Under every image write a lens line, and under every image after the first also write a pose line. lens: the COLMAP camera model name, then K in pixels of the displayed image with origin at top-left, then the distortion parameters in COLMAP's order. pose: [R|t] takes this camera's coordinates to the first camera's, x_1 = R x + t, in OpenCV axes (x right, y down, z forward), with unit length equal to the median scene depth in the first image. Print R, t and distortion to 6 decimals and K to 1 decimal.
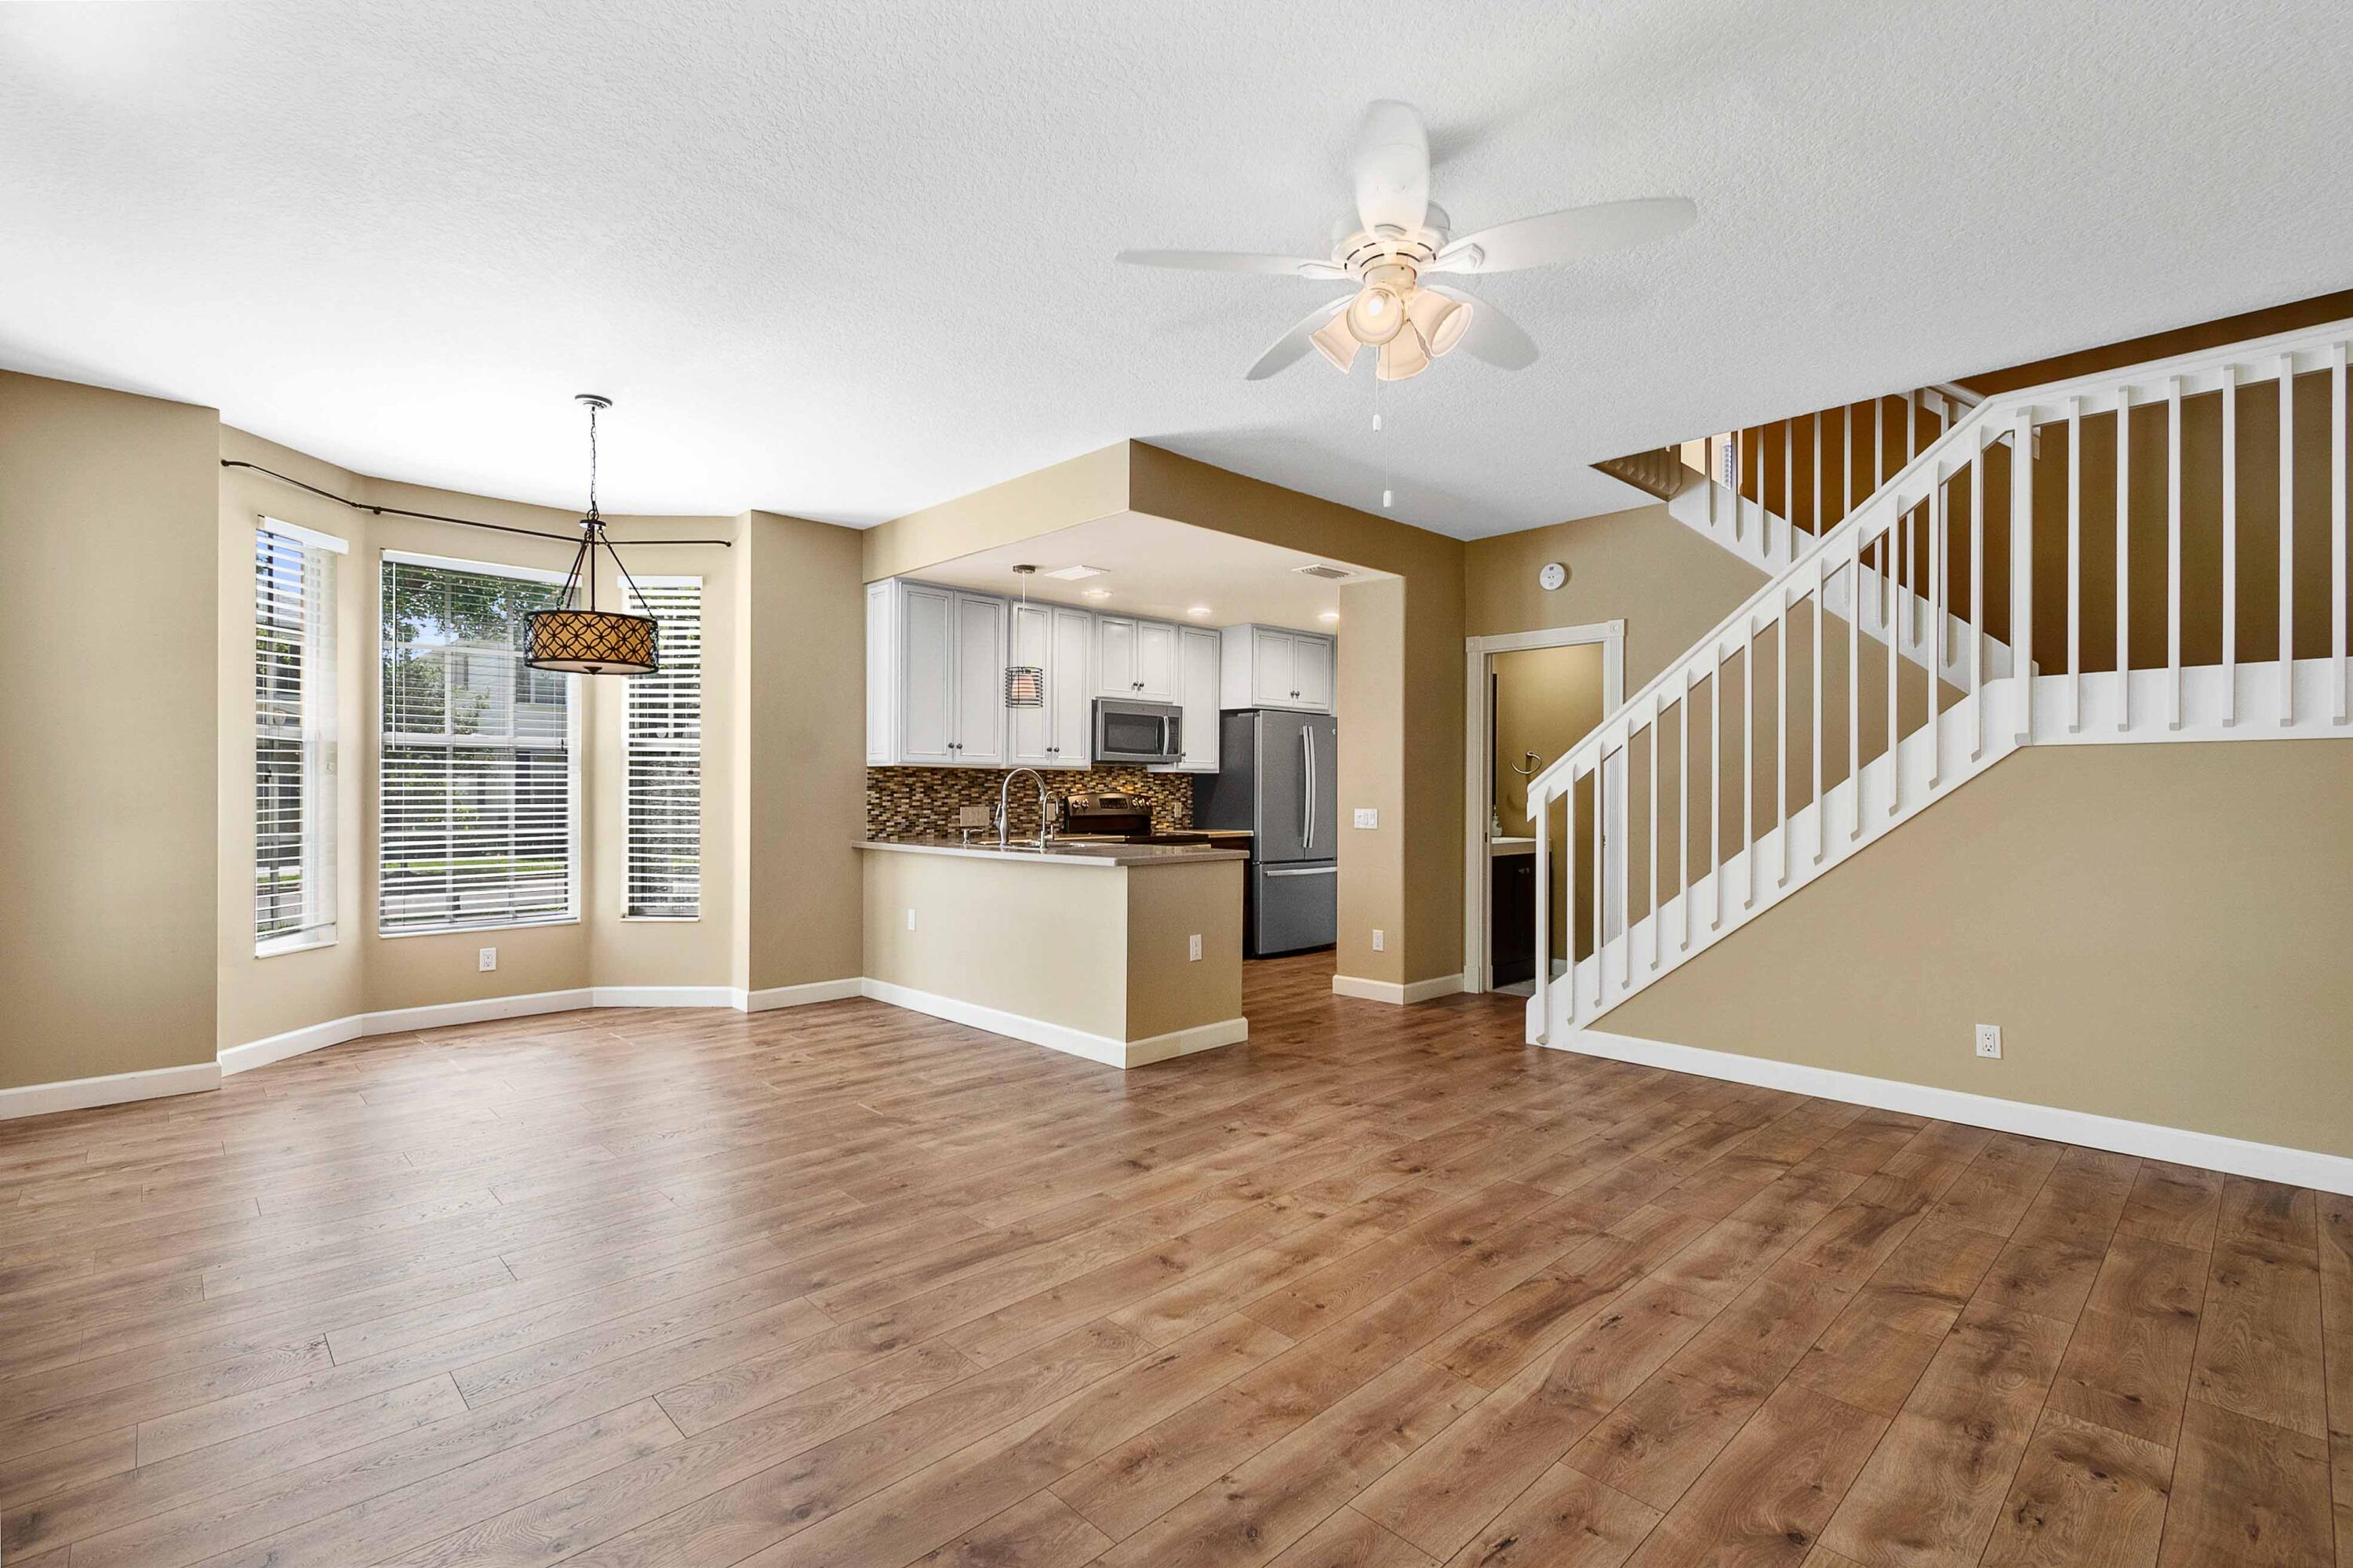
lens RADIAL K [[1069.4, 0, 1176.2], [0, 1069.4, 787.9], [0, 0, 1]] dist [0.003183, -0.000206]
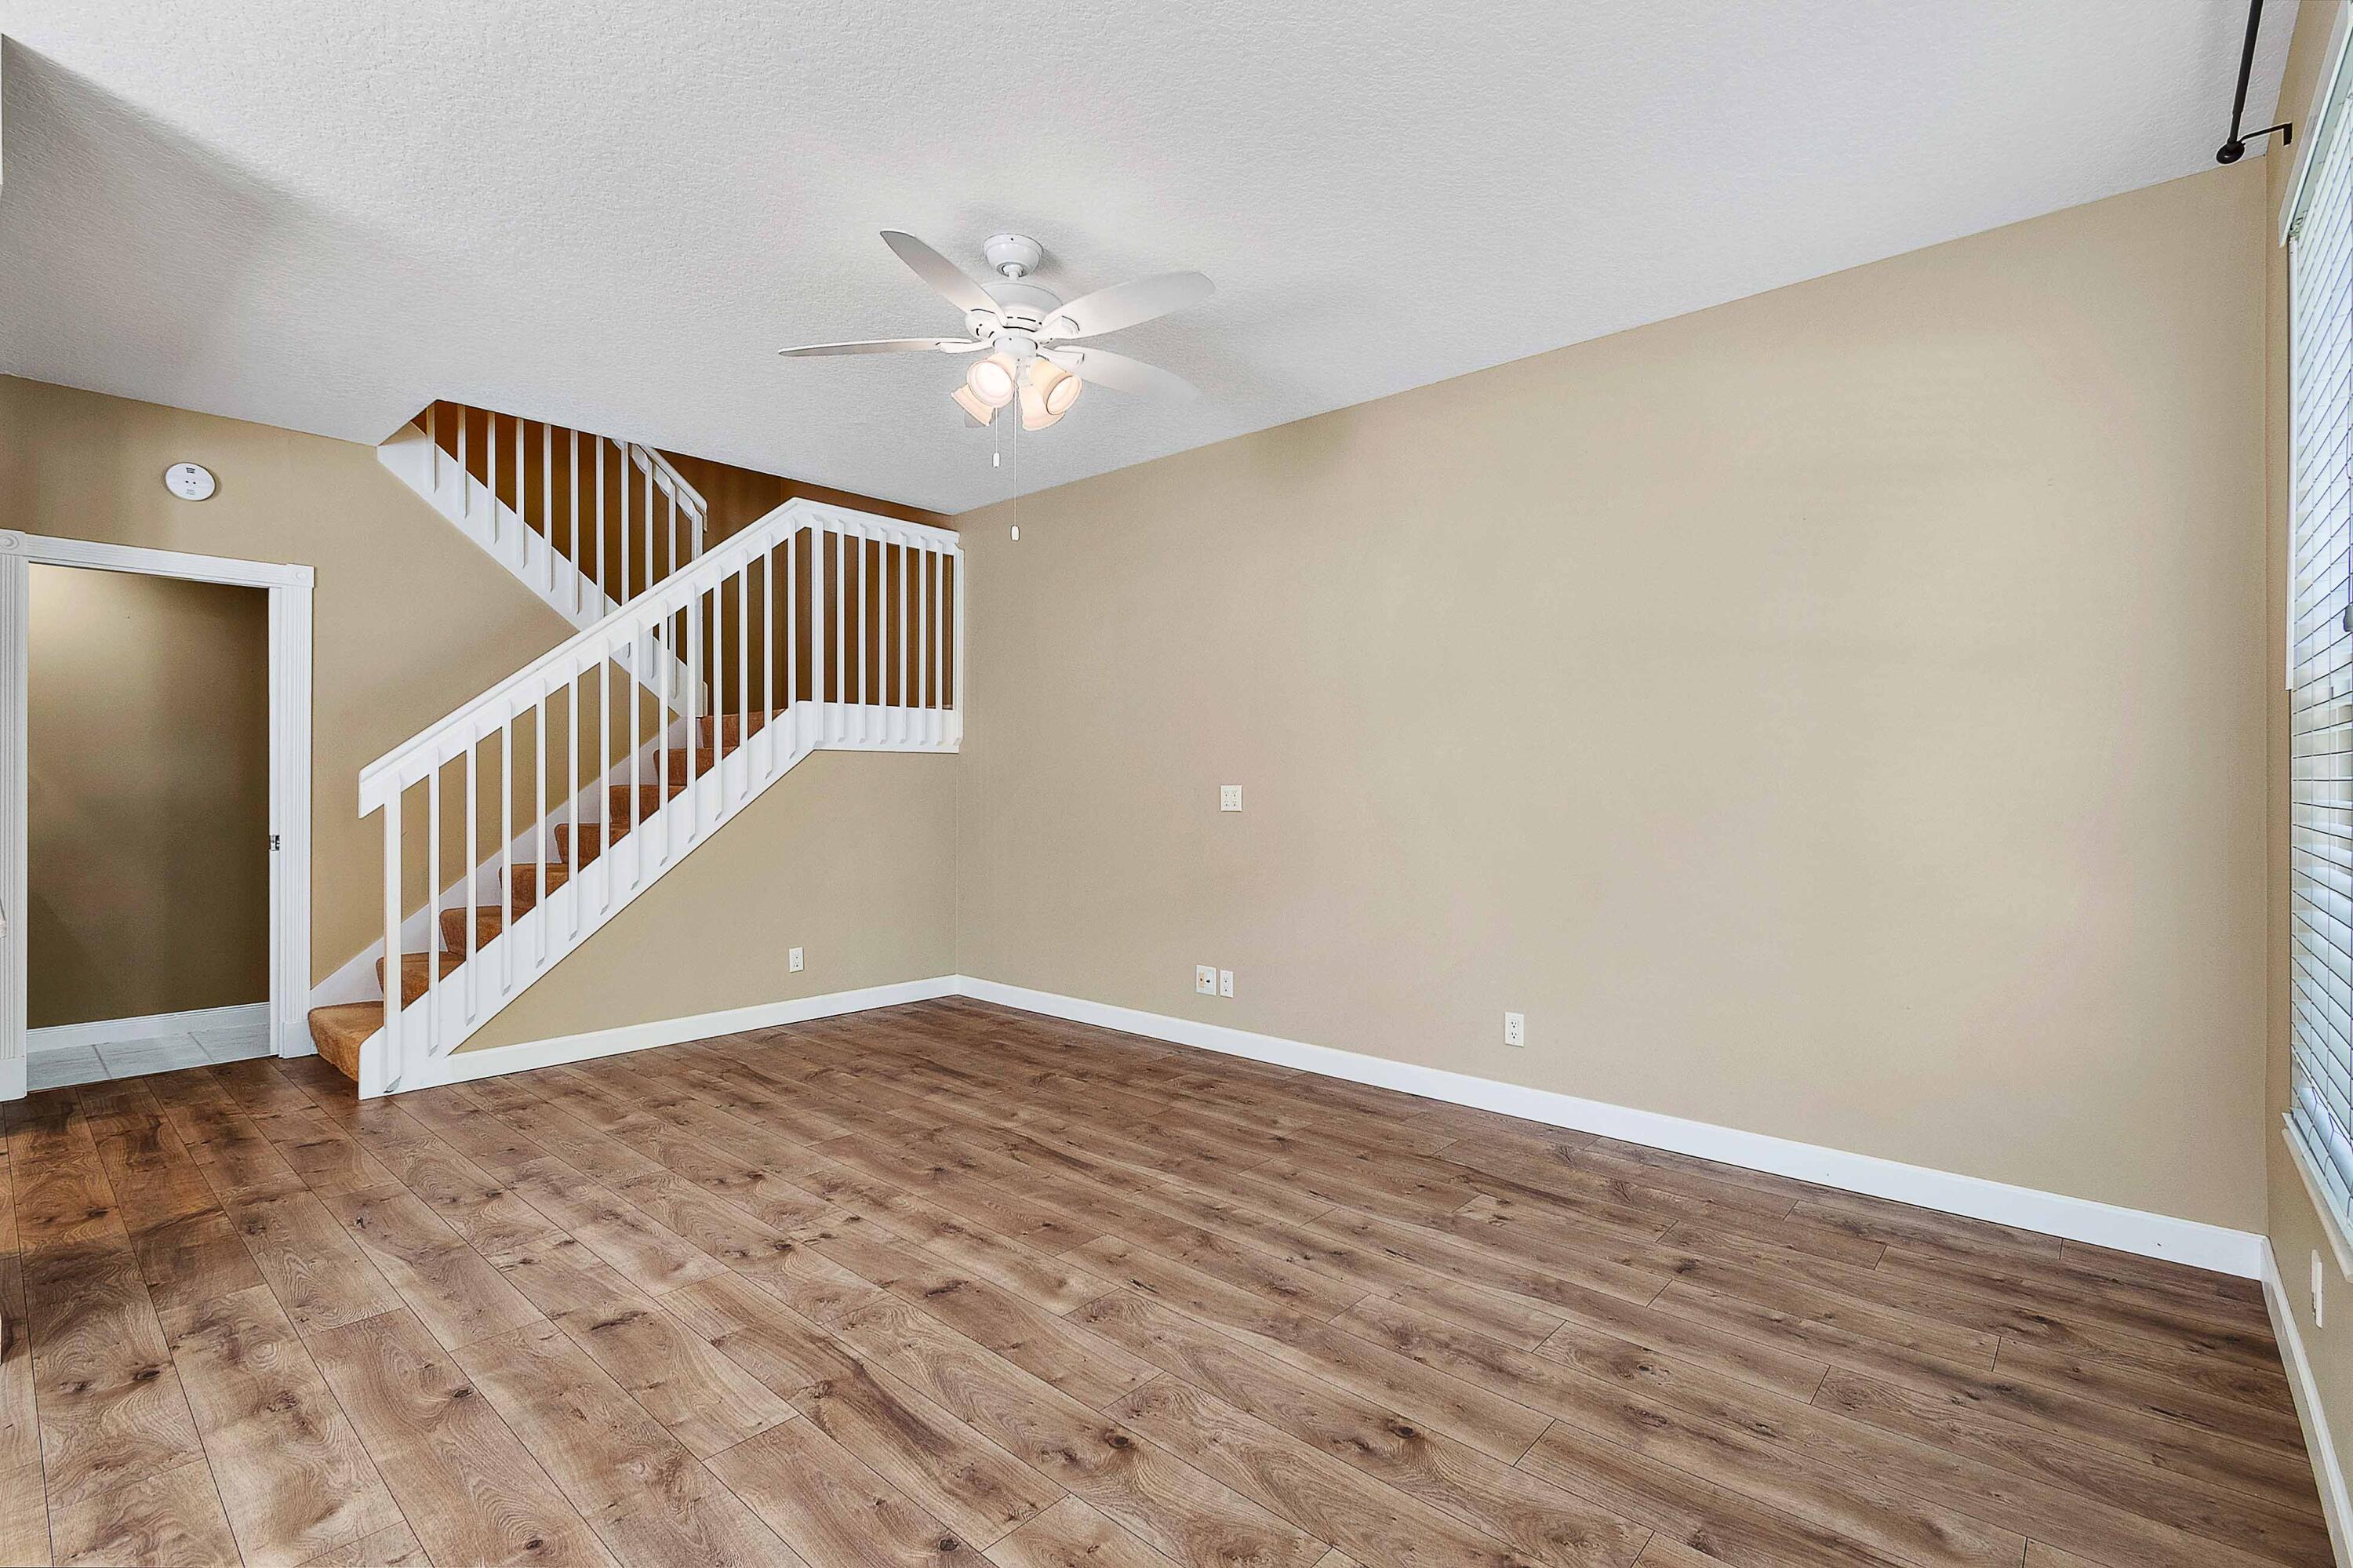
lens RADIAL K [[1069.4, 0, 1176.2], [0, 1069.4, 787.9], [0, 0, 1]] dist [0.003183, -0.000206]
pose [[-0.079997, -0.006594, 0.996773, -0.685396], [-0.006537, 0.999960, 0.006090, 0.001454], [-0.996774, -0.006029, -0.080037, 0.635666]]
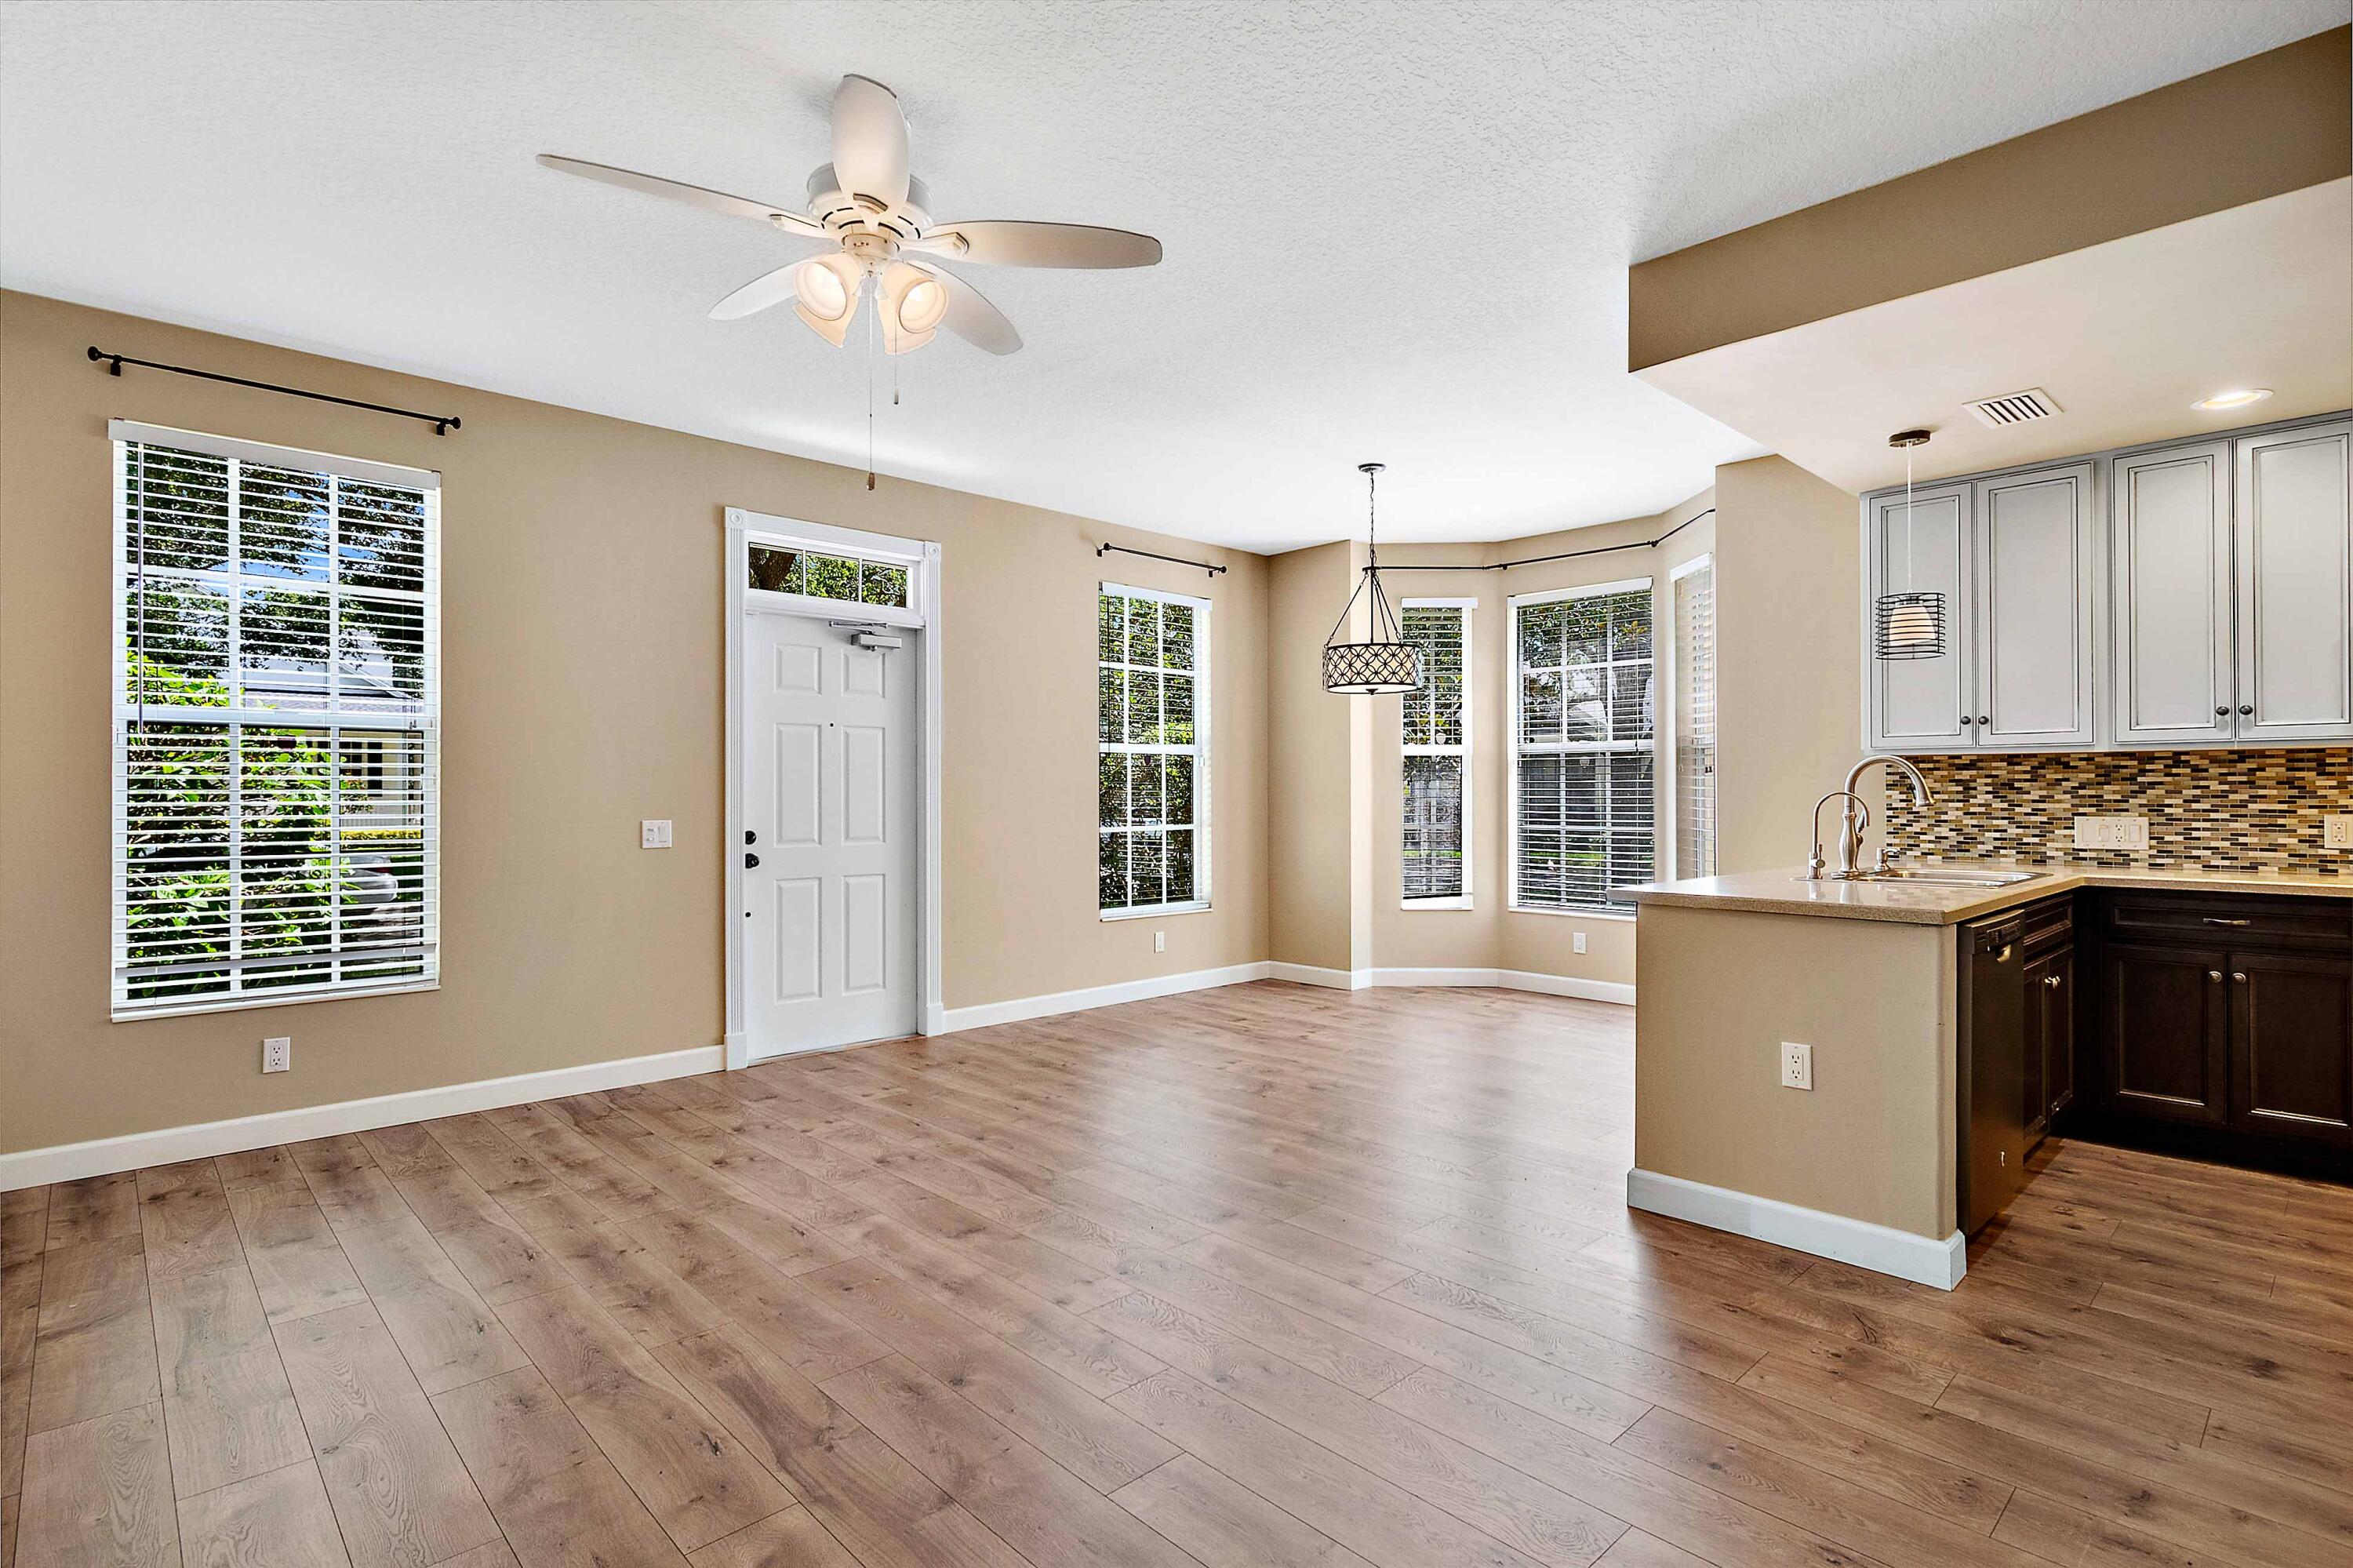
lens RADIAL K [[1146.0, 0, 1167.8], [0, 1146.0, 777.4], [0, 0, 1]] dist [0.011313, -0.008658]
pose [[-0.012266, -0.013741, -0.999830, 0.831974], [0.005109, 0.999892, -0.013805, 0.003614], [0.999912, -0.005277, -0.012194, 0.881809]]
